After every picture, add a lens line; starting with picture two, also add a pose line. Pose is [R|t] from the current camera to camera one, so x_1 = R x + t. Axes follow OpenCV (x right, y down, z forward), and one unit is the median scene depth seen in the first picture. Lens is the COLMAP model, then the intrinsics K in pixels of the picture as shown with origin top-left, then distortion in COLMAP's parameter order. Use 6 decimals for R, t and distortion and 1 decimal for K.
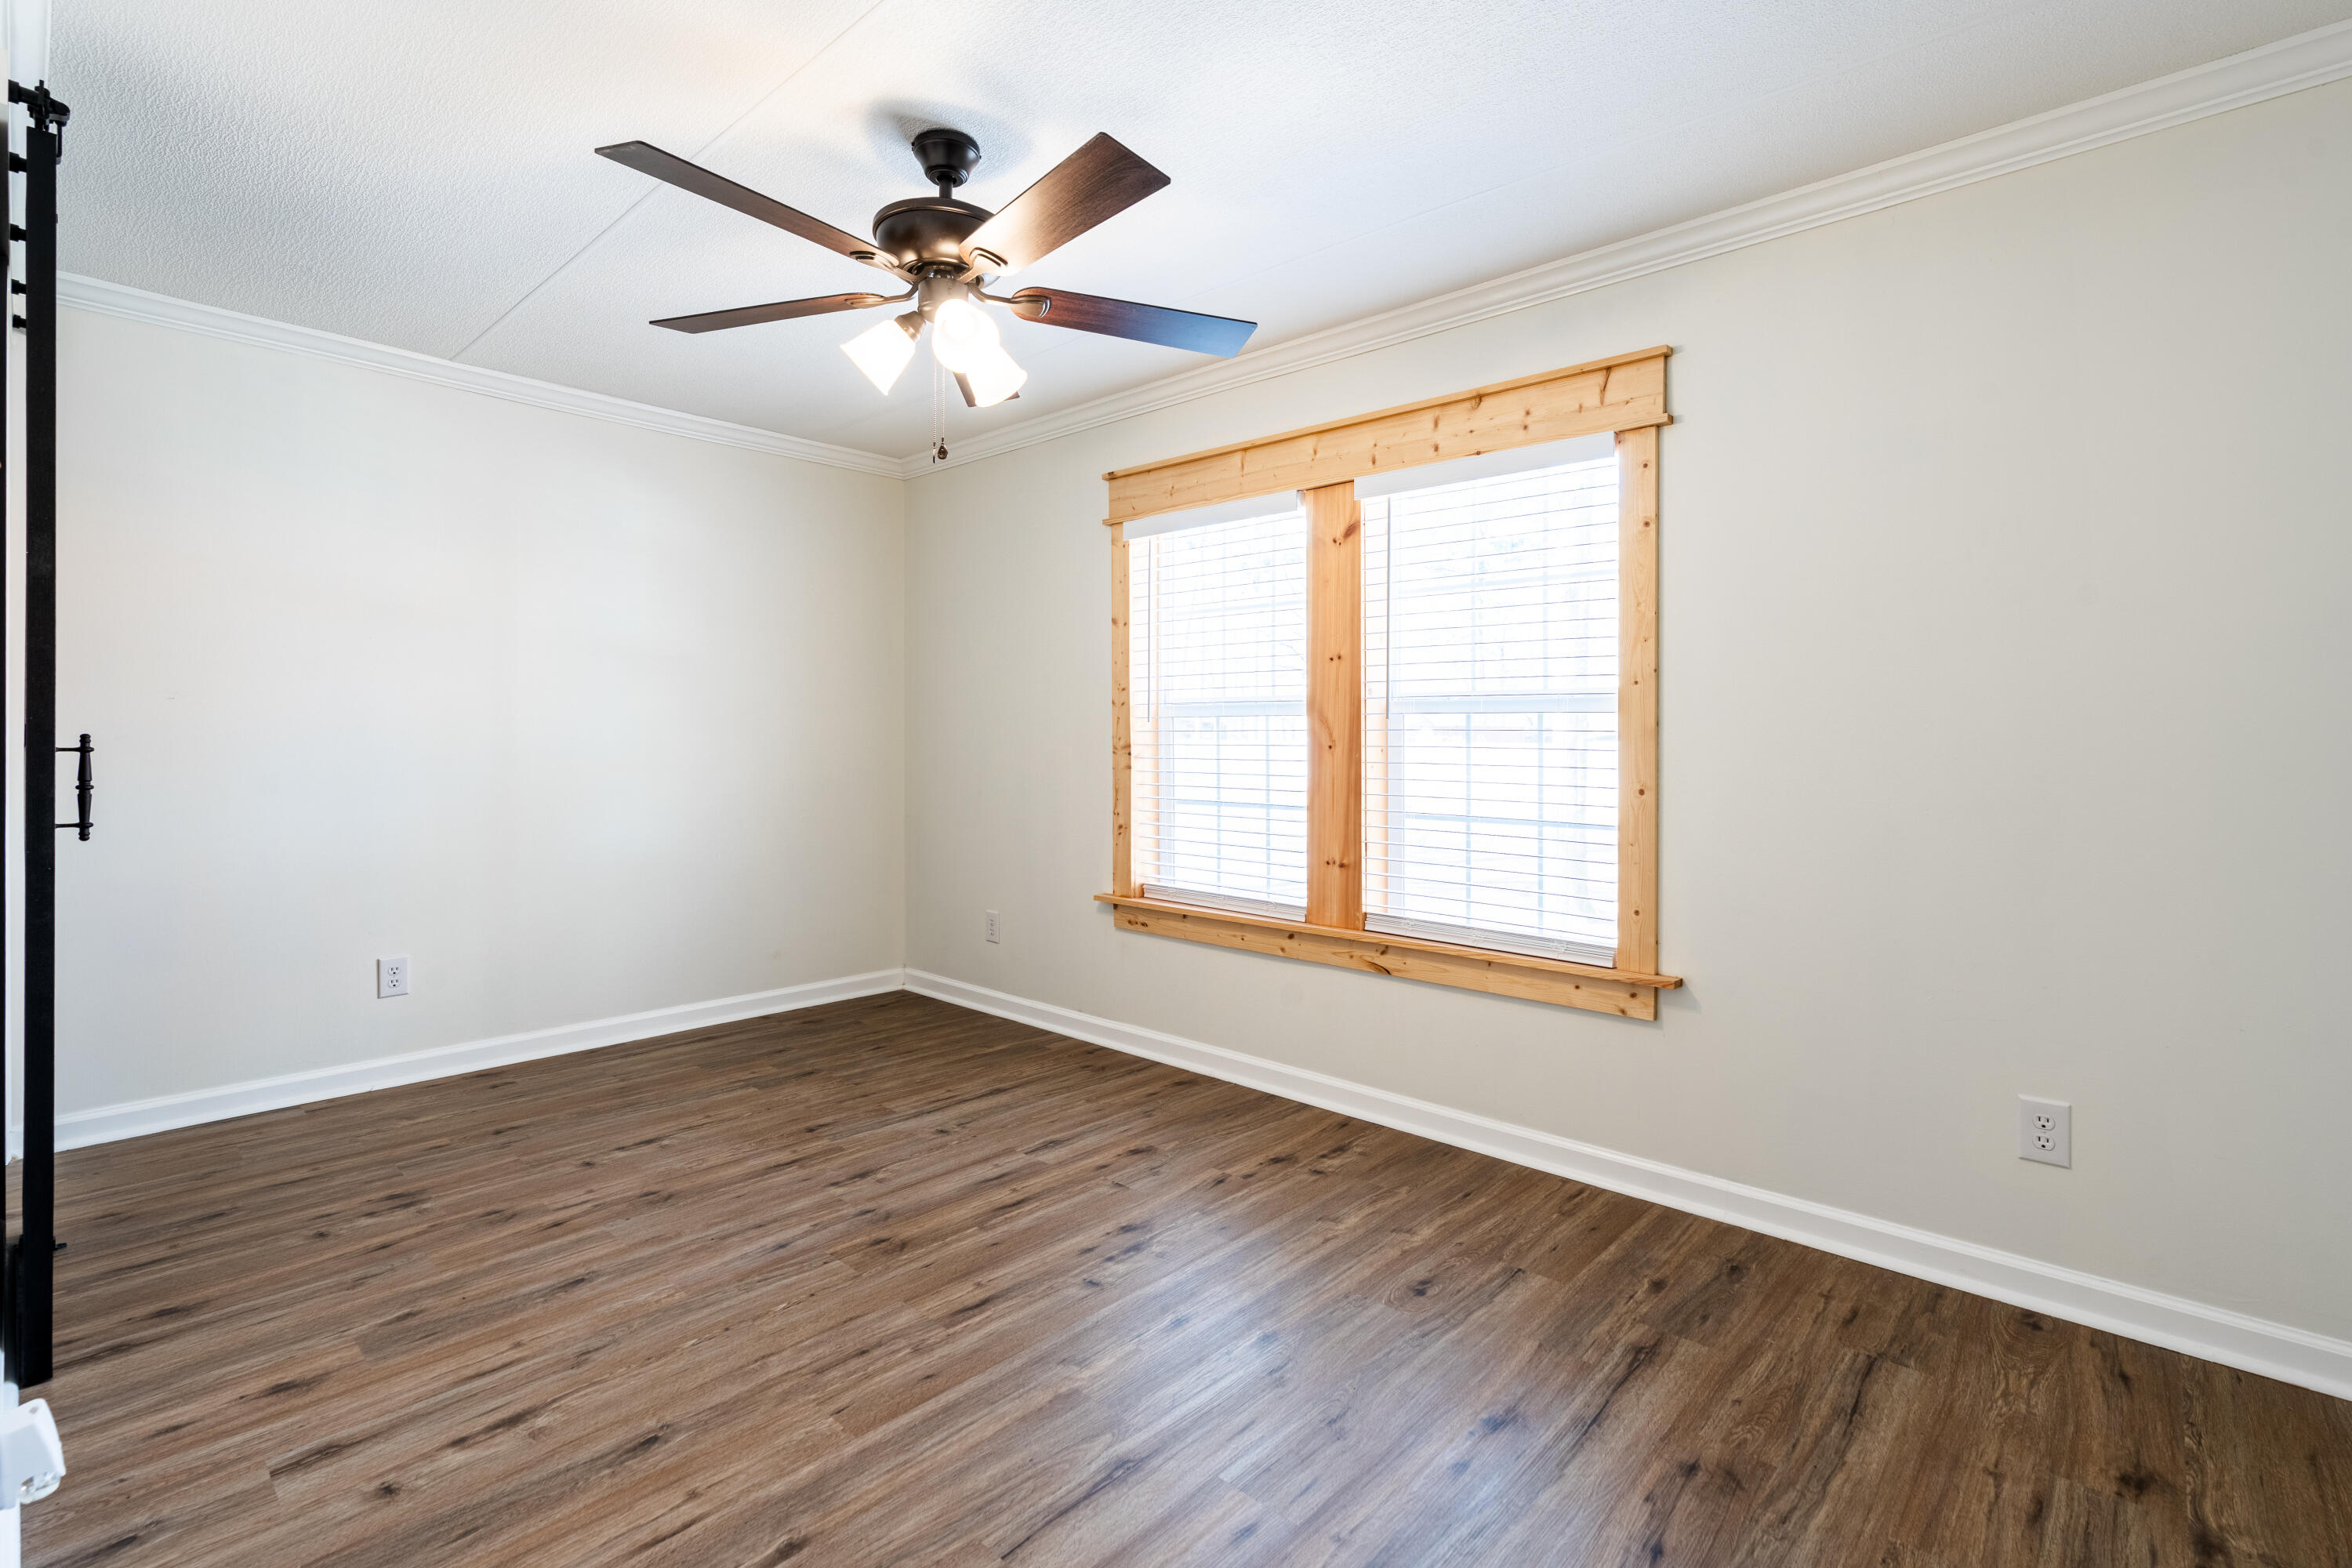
lens RADIAL K [[1065.2, 0, 1175.5], [0, 1065.2, 748.5], [0, 0, 1]] dist [-0.010093, 0.003747]
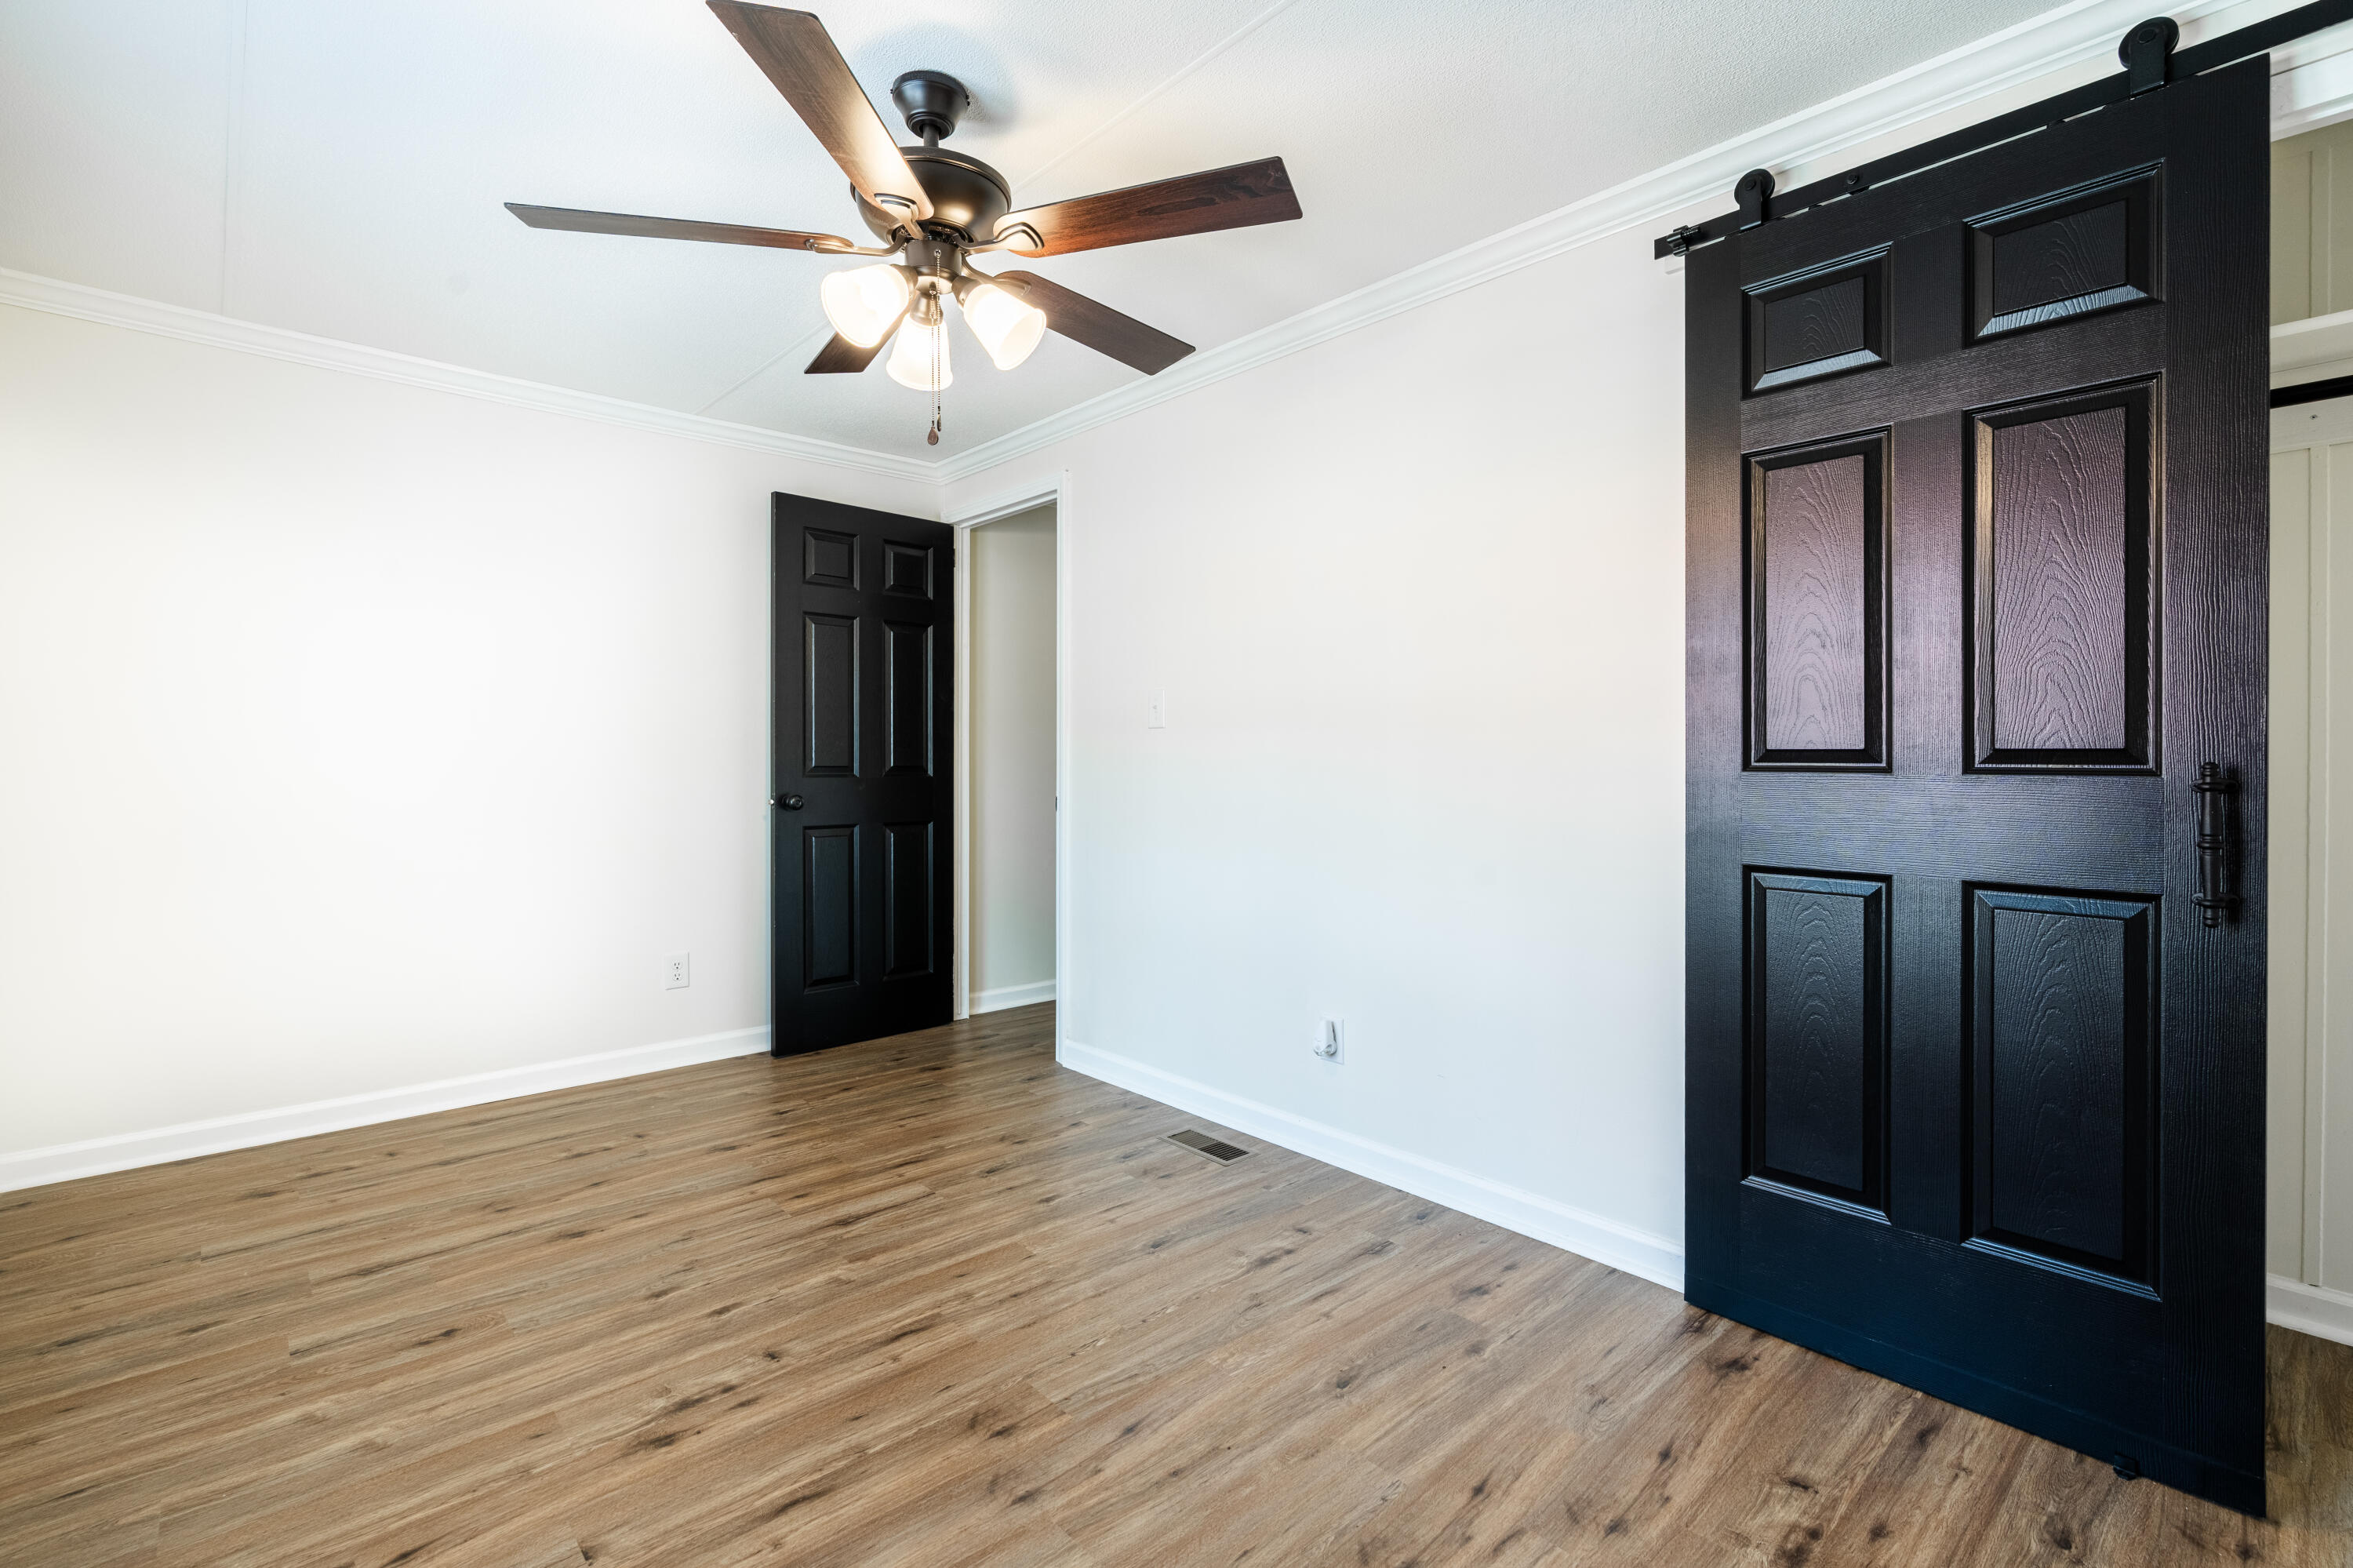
lens RADIAL K [[1065.7, 0, 1176.0], [0, 1065.7, 748.5], [0, 0, 1]] dist [-0.010093, 0.003747]
pose [[-0.995318, -0.007276, 0.096378, -0.517852], [-0.006443, 0.999939, 0.008950, -0.026823], [-0.096438, 0.008287, -0.995305, 1.914203]]
